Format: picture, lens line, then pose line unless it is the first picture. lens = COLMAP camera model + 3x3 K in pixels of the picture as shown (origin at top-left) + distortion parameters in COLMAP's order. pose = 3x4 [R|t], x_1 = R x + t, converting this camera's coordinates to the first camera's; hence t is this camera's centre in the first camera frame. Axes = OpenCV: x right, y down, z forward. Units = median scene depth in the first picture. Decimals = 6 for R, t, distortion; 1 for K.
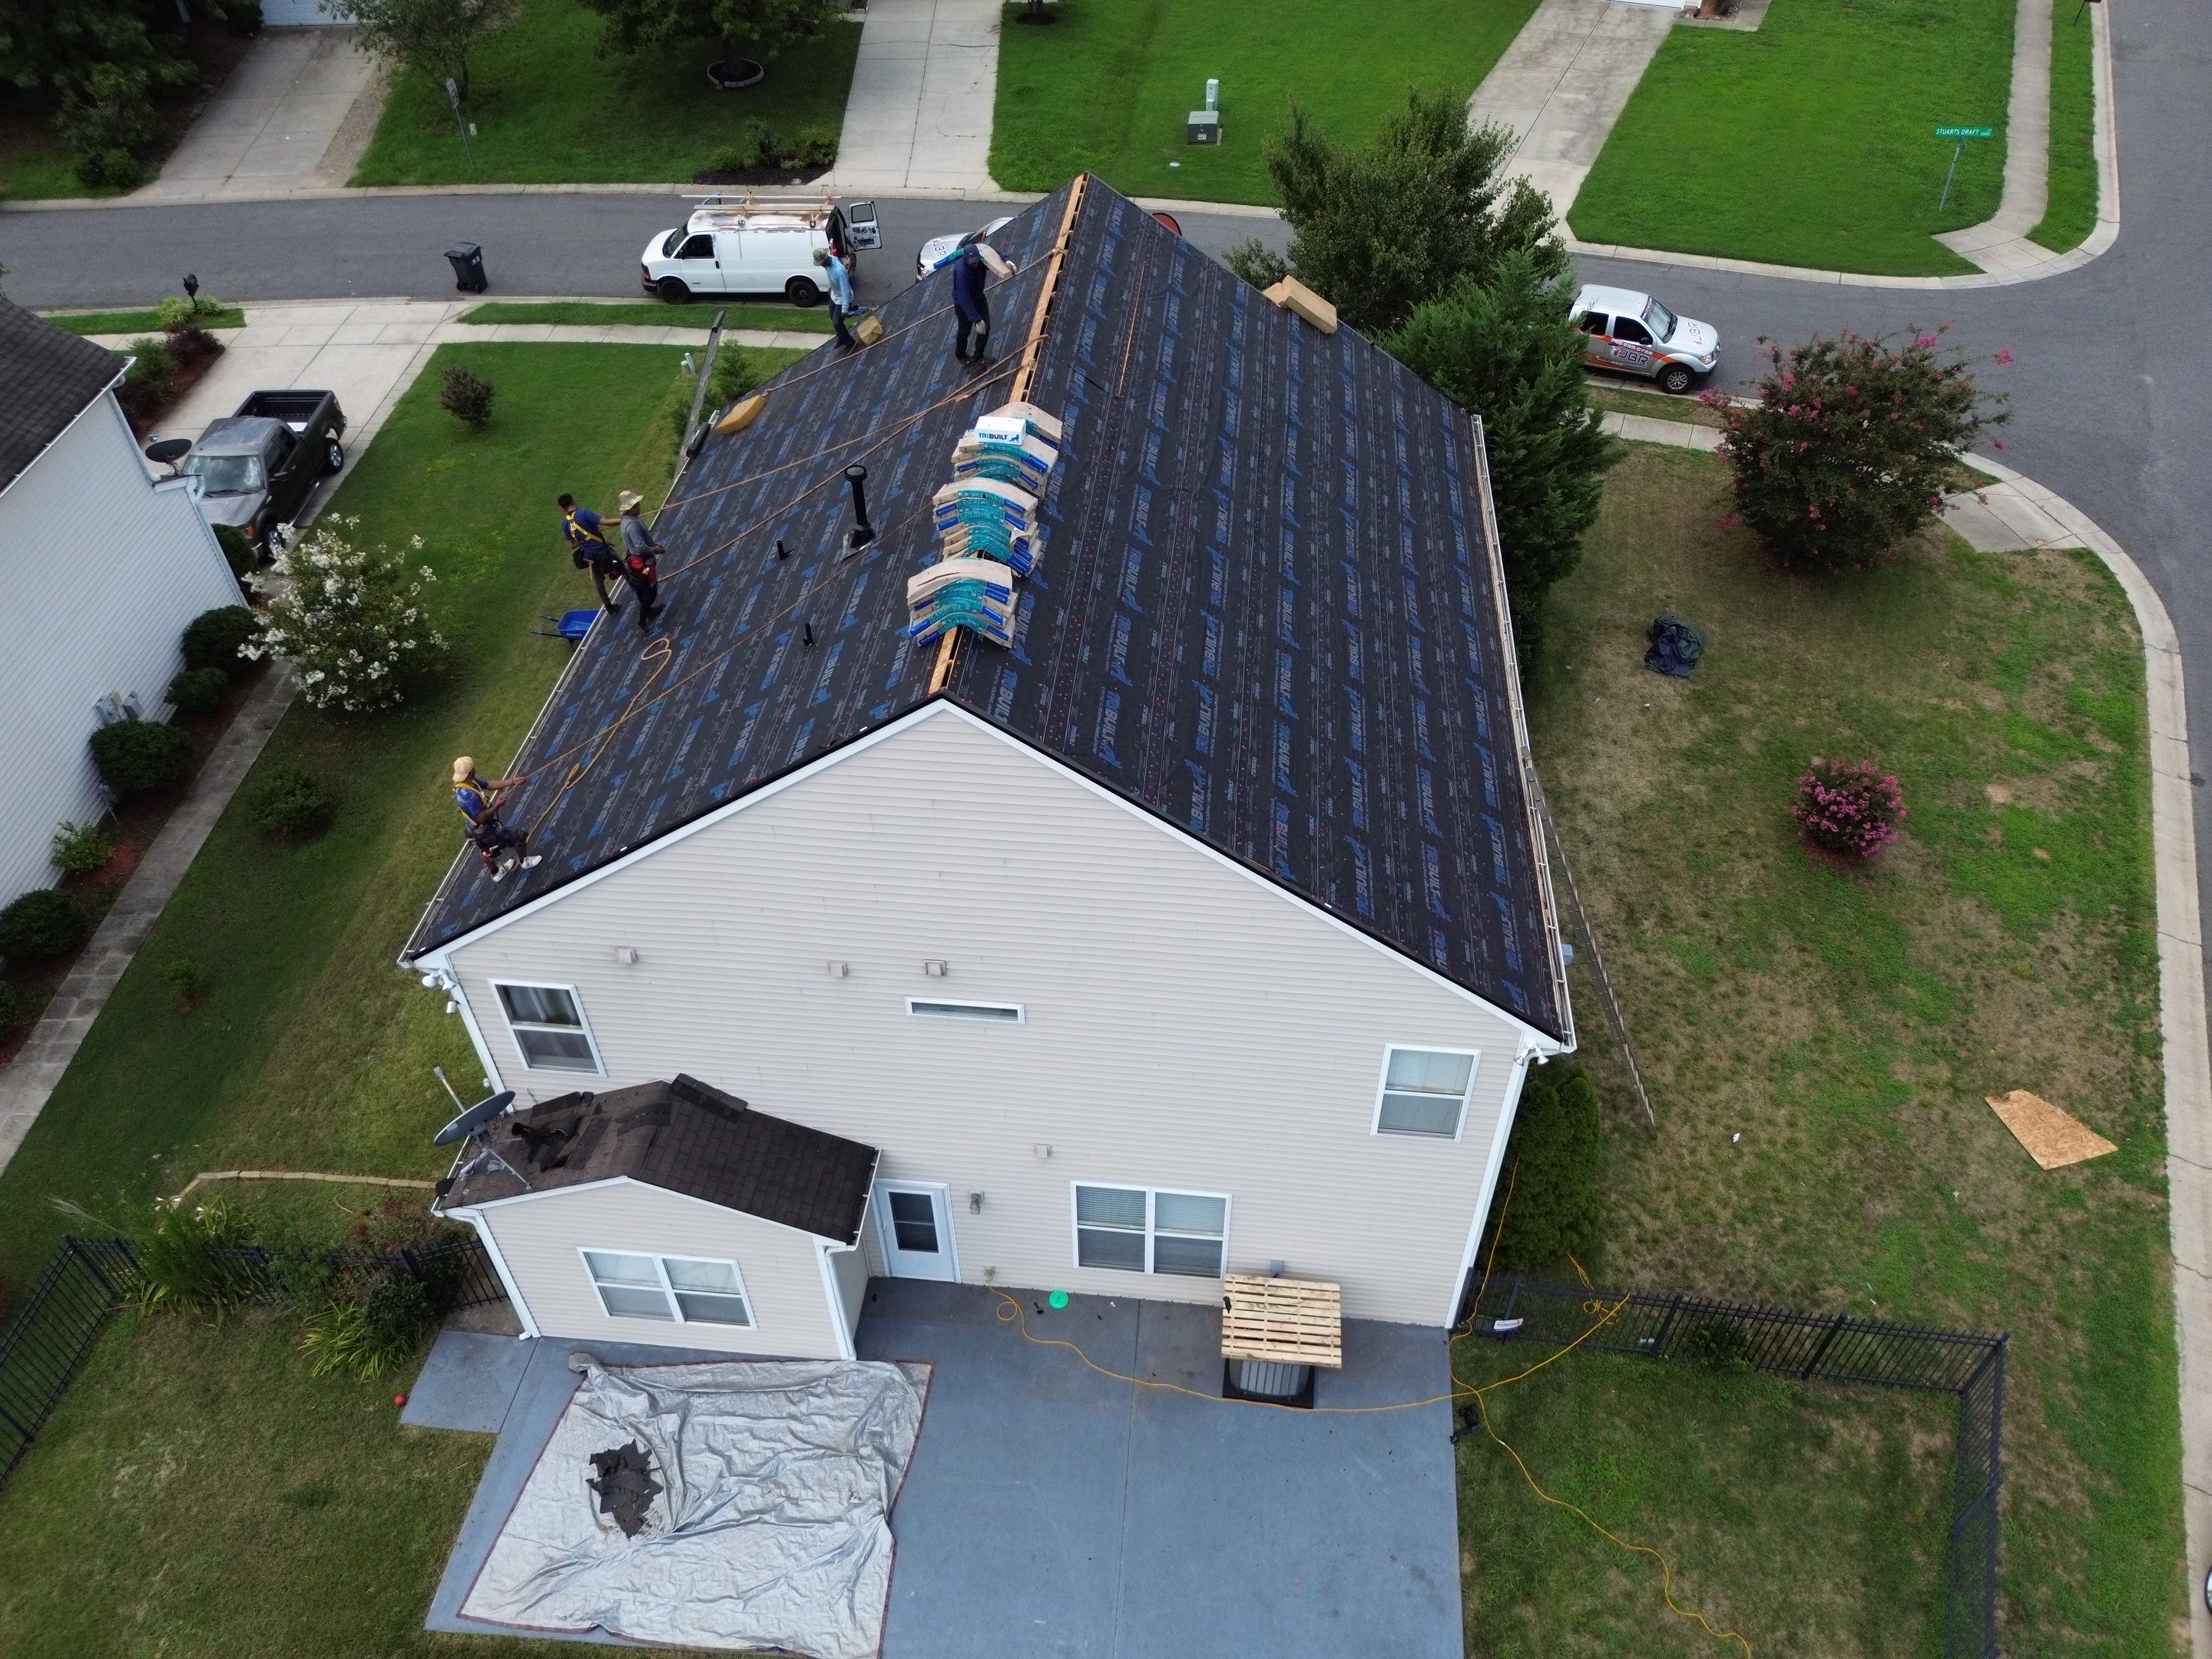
lens RADIAL K [[1537.0, 0, 1108.2], [0, 1537.0, 816.7], [0, 0, 1]] dist [0.050364, -0.038990]
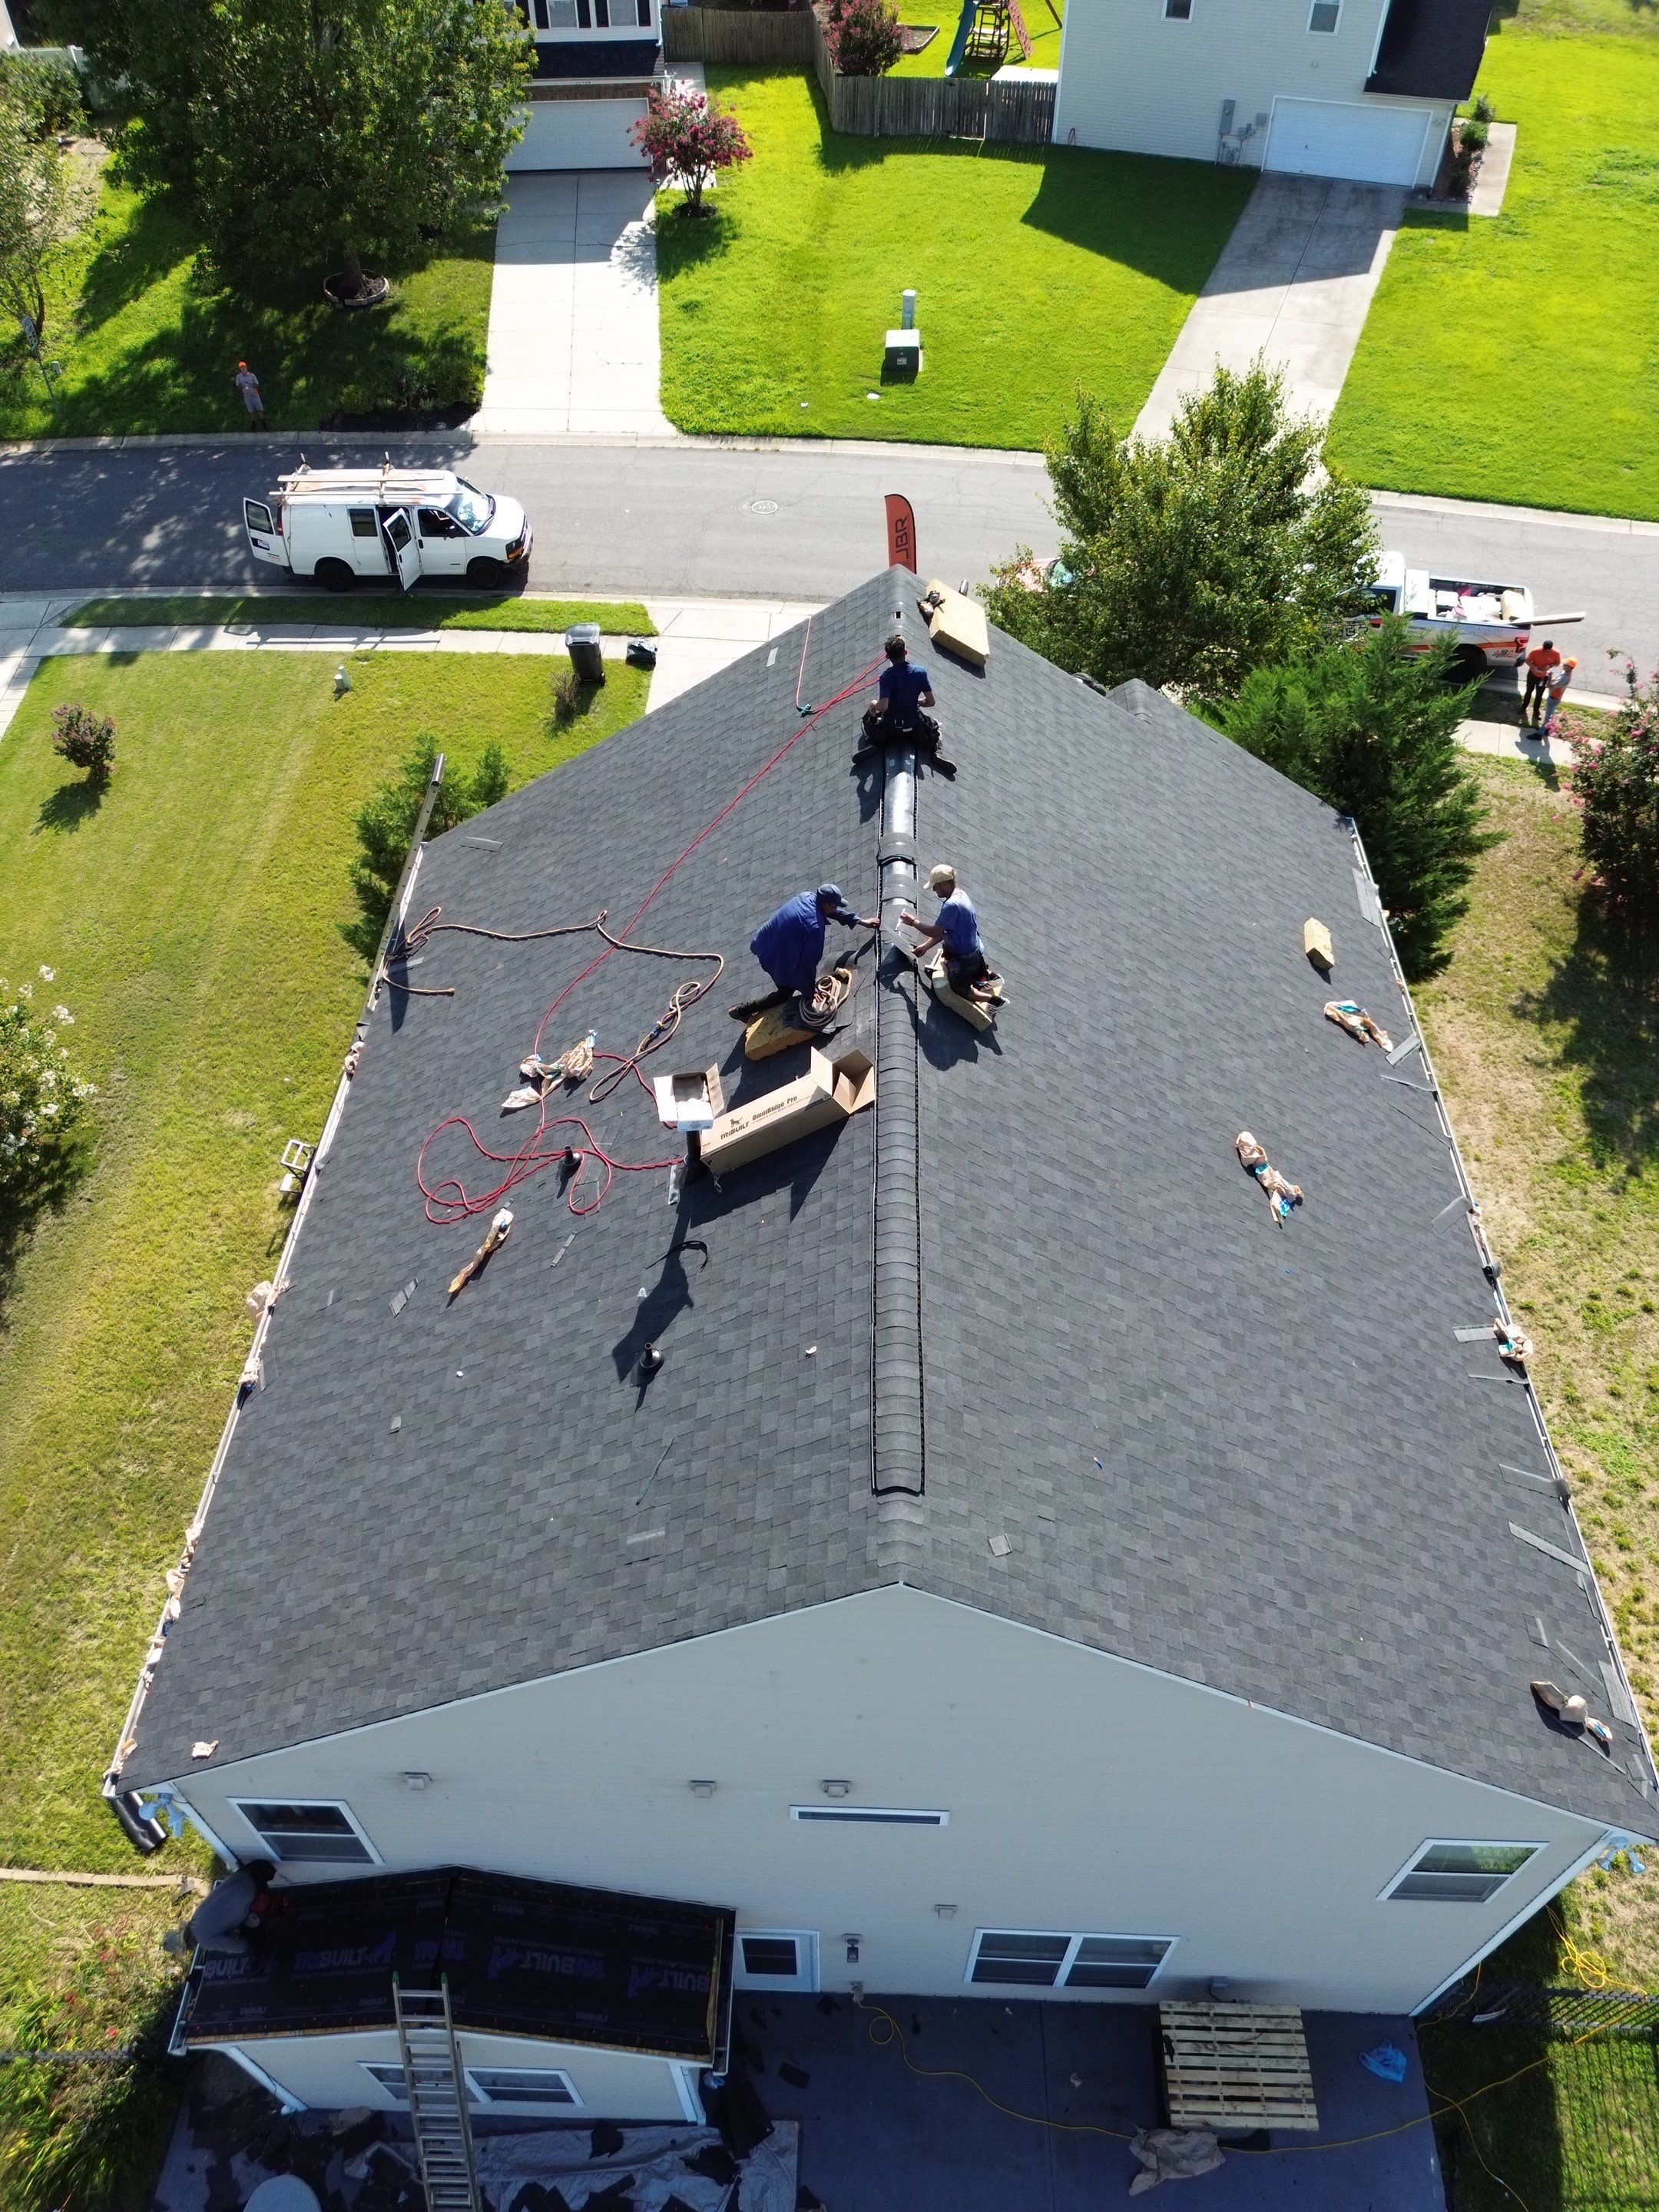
lens RADIAL K [[1537.0, 0, 832.3], [0, 1537.0, 1129.2], [0, 0, 1]] dist [0.050364, -0.038990]
pose [[0.997772, -0.045146, 0.049128, -0.071764], [0.040435, 0.994844, 0.093005, -0.151208], [-0.053074, -0.090812, 0.994453, 0.145719]]
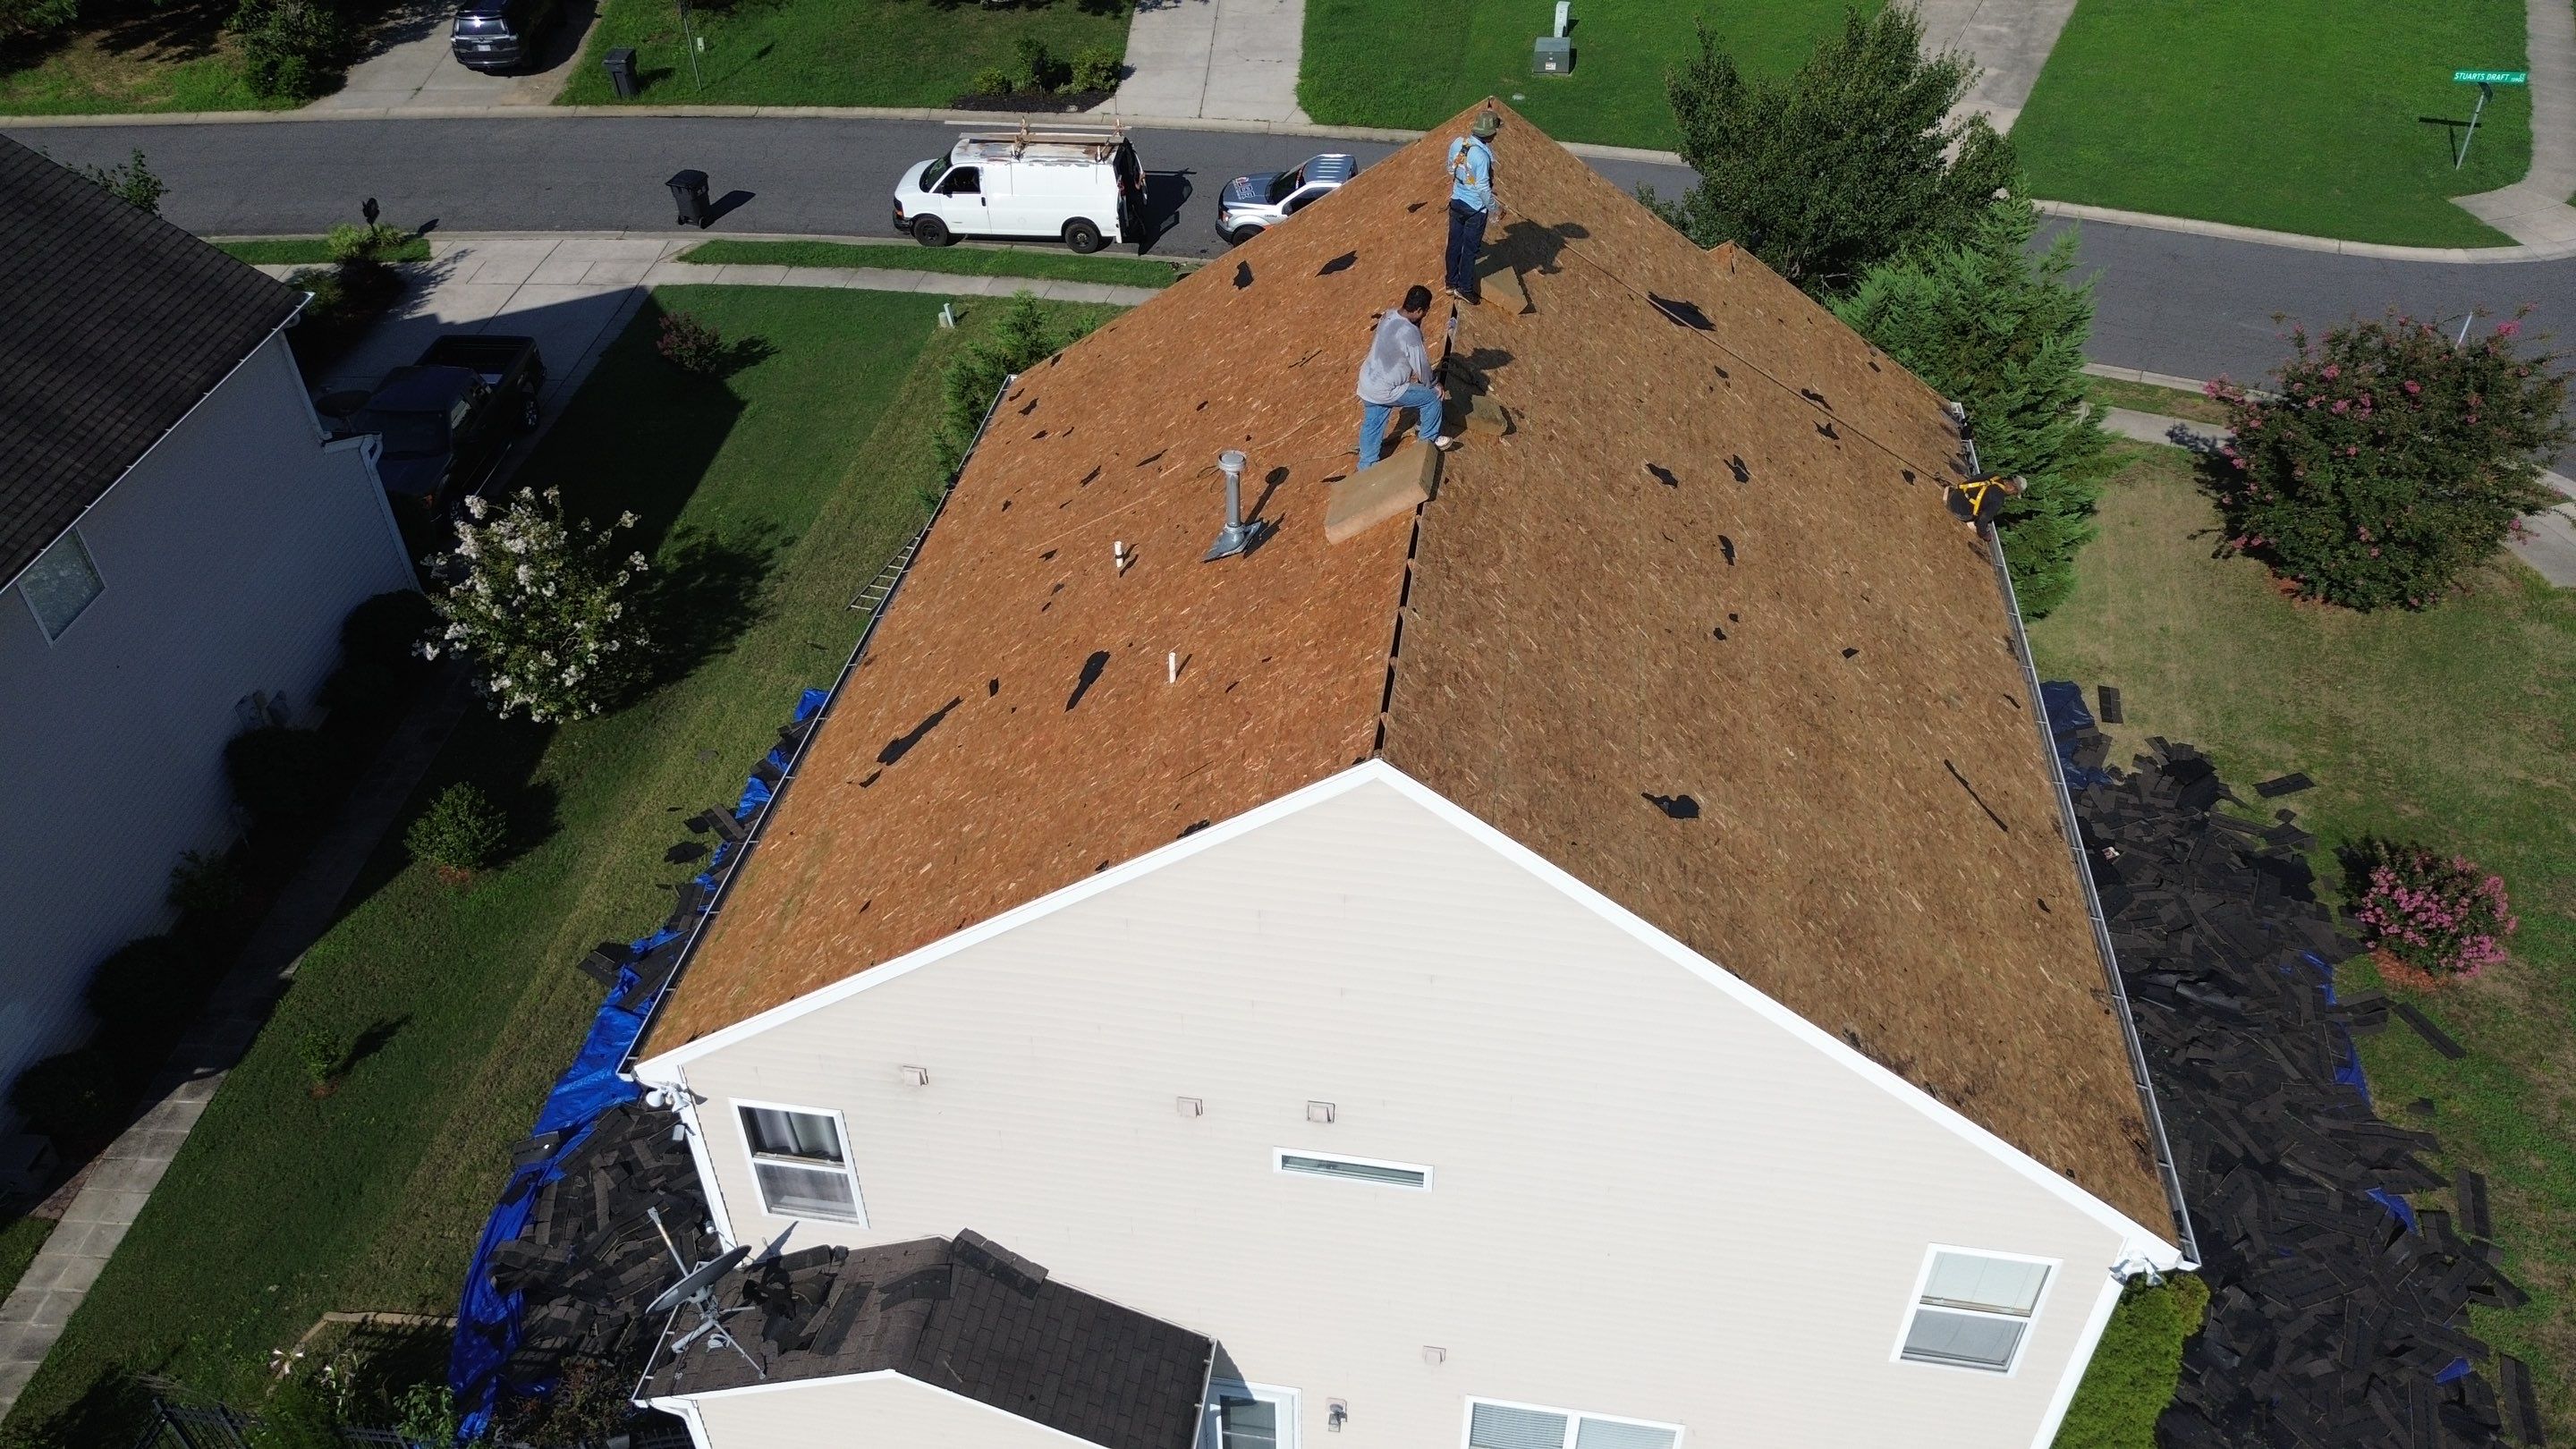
lens RADIAL K [[1807.7, 0, 1296.9], [0, 1807.7, 719.1], [0, 0, 1]] dist [0.046137, -0.027127]
pose [[0.998809, 0.032884, -0.036048, -0.051251], [-0.035338, 0.996942, -0.069699, -0.016542], [0.033646, 0.070890, 0.996917, 0.053276]]
